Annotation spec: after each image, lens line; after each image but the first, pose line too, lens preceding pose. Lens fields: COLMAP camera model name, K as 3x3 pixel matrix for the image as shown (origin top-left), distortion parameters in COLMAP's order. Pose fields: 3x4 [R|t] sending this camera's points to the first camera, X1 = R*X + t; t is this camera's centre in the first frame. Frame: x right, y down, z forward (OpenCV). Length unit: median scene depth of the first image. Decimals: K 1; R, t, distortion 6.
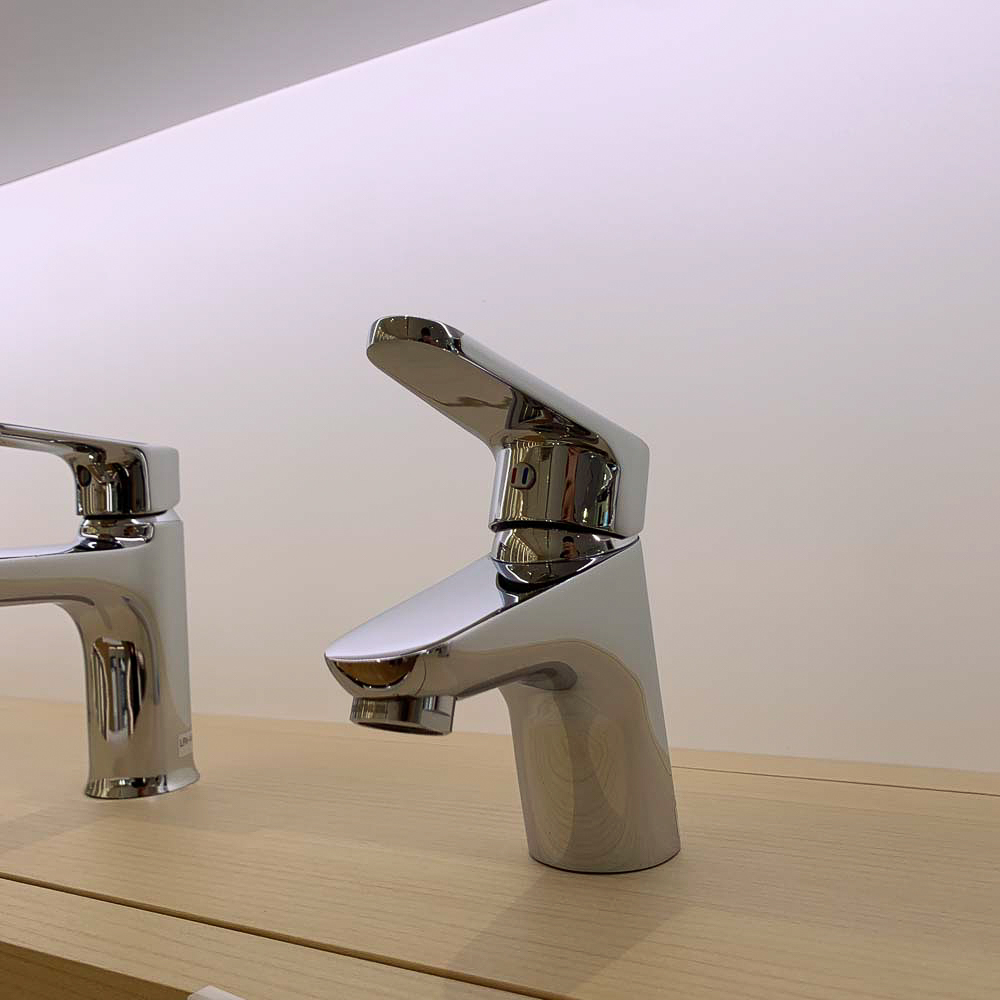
lens RADIAL K [[1087.4, 0, 500.0], [0, 1087.4, 500.0], [0, 0, 1]] dist [0.034791, -0.097371]
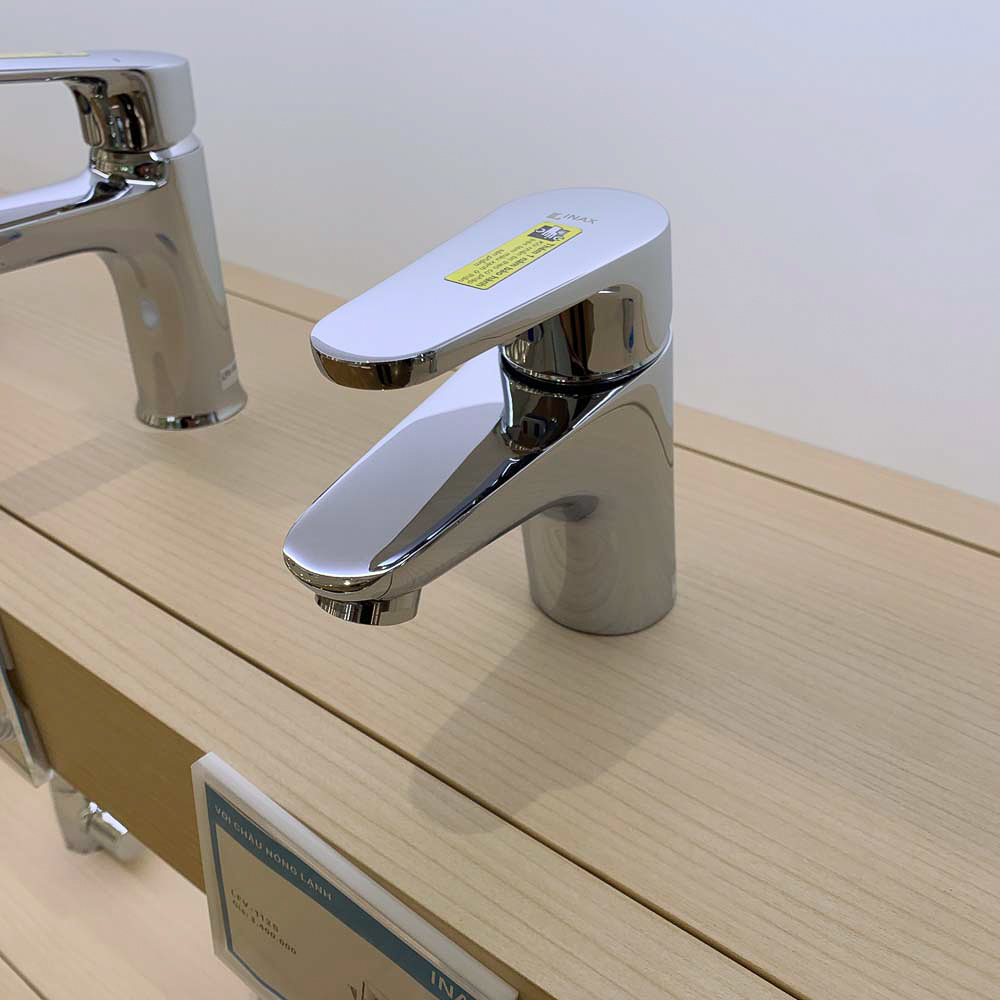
lens RADIAL K [[1081.3, 0, 500.0], [0, 1081.3, 500.0], [0, 0, 1]] dist [-0.001270, -0.045012]
pose [[0.990054, 0.110993, -0.086456, 0.080549], [-0.045331, 0.833397, 0.550813, -0.325484], [0.133188, -0.541415, 0.830139, 0.185696]]
